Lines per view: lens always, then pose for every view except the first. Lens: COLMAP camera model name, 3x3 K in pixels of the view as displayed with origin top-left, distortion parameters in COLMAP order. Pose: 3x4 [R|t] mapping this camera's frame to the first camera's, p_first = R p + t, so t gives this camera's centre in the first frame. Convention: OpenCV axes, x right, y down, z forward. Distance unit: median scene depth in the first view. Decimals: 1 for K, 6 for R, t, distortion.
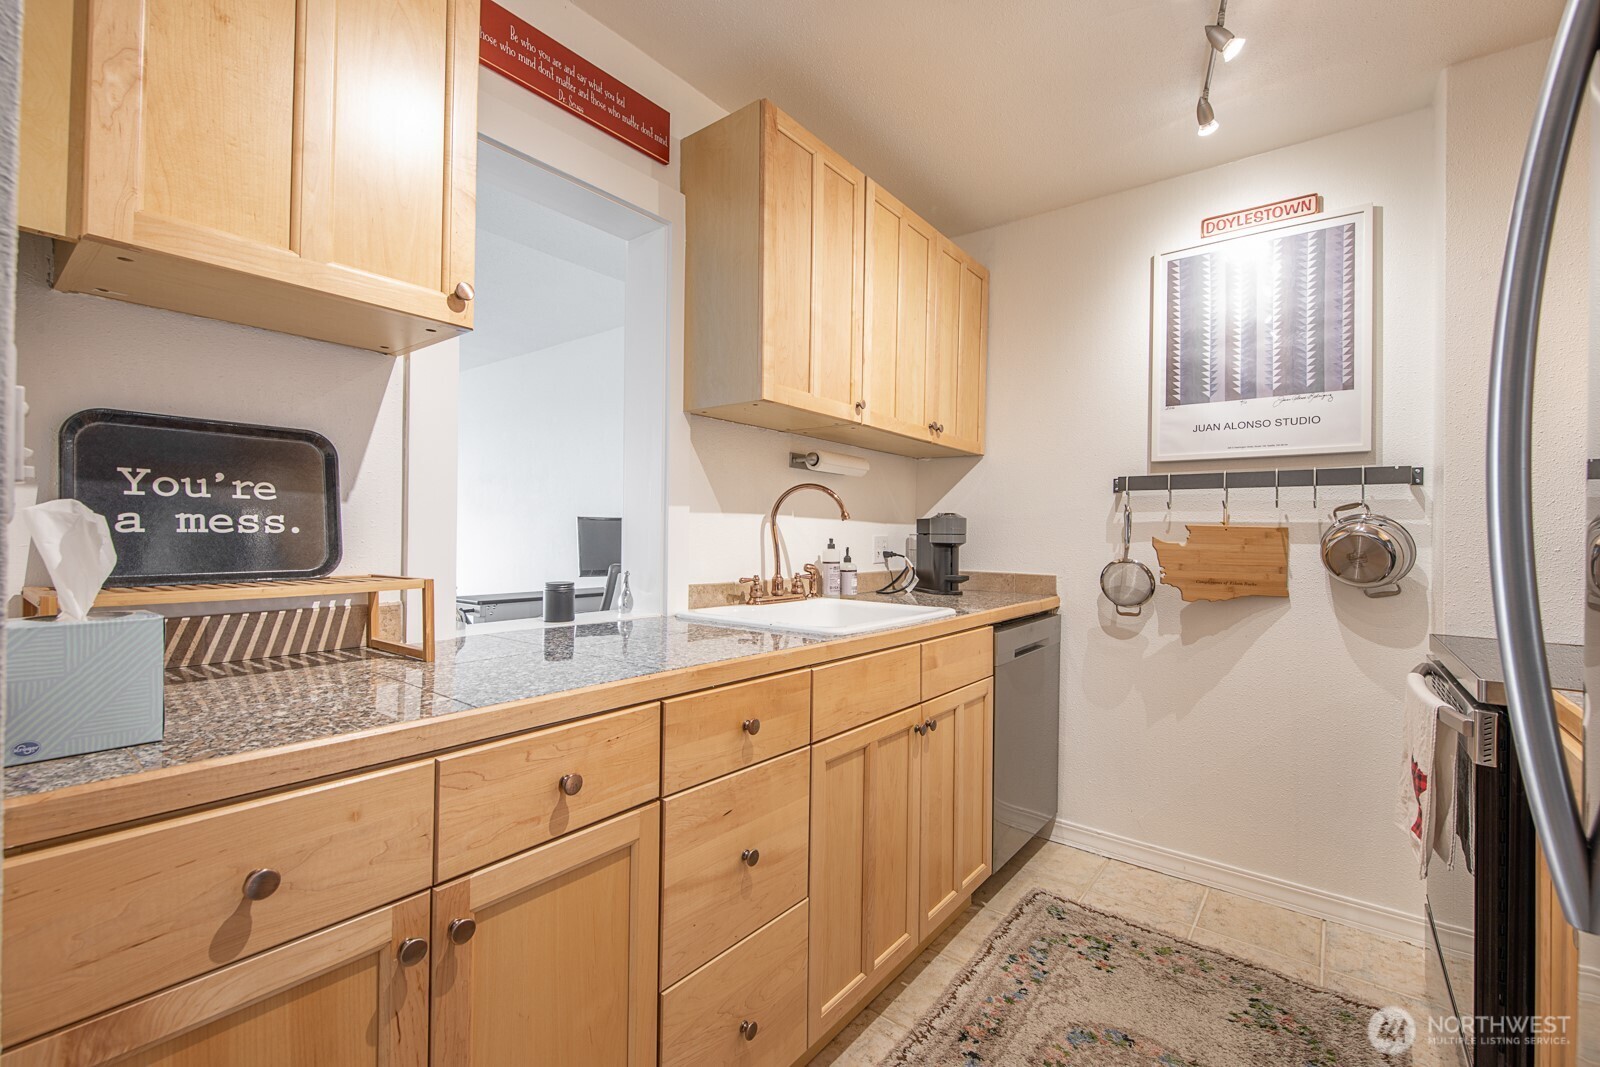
lens RADIAL K [[677.9, 0, 806.5], [0, 677.9, 528.9], [0, 0, 1]] dist [0.016700, -0.010674]
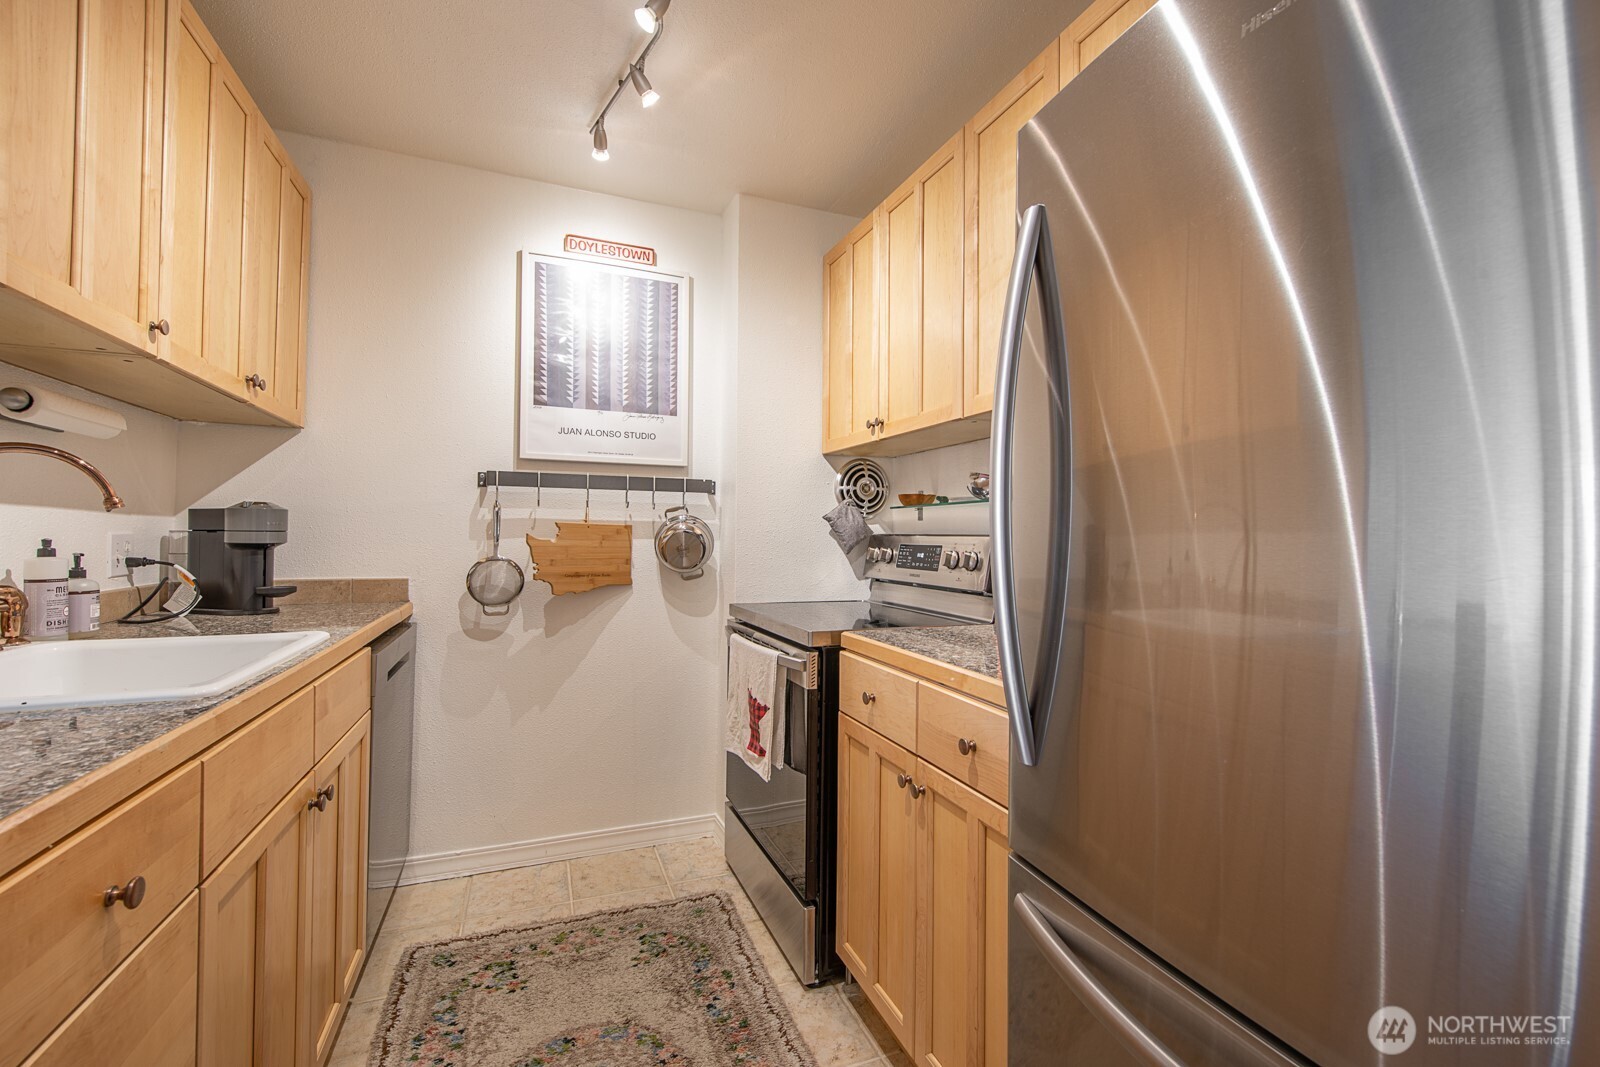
lens RADIAL K [[677.9, 0, 806.5], [0, 677.9, 528.9], [0, 0, 1]] dist [0.016700, -0.010674]
pose [[0.505920, 0.000583, 0.862580, -0.151149], [-0.007351, 0.999966, 0.003636, -0.001986], [-0.862549, -0.008181, 0.505907, 0.147267]]
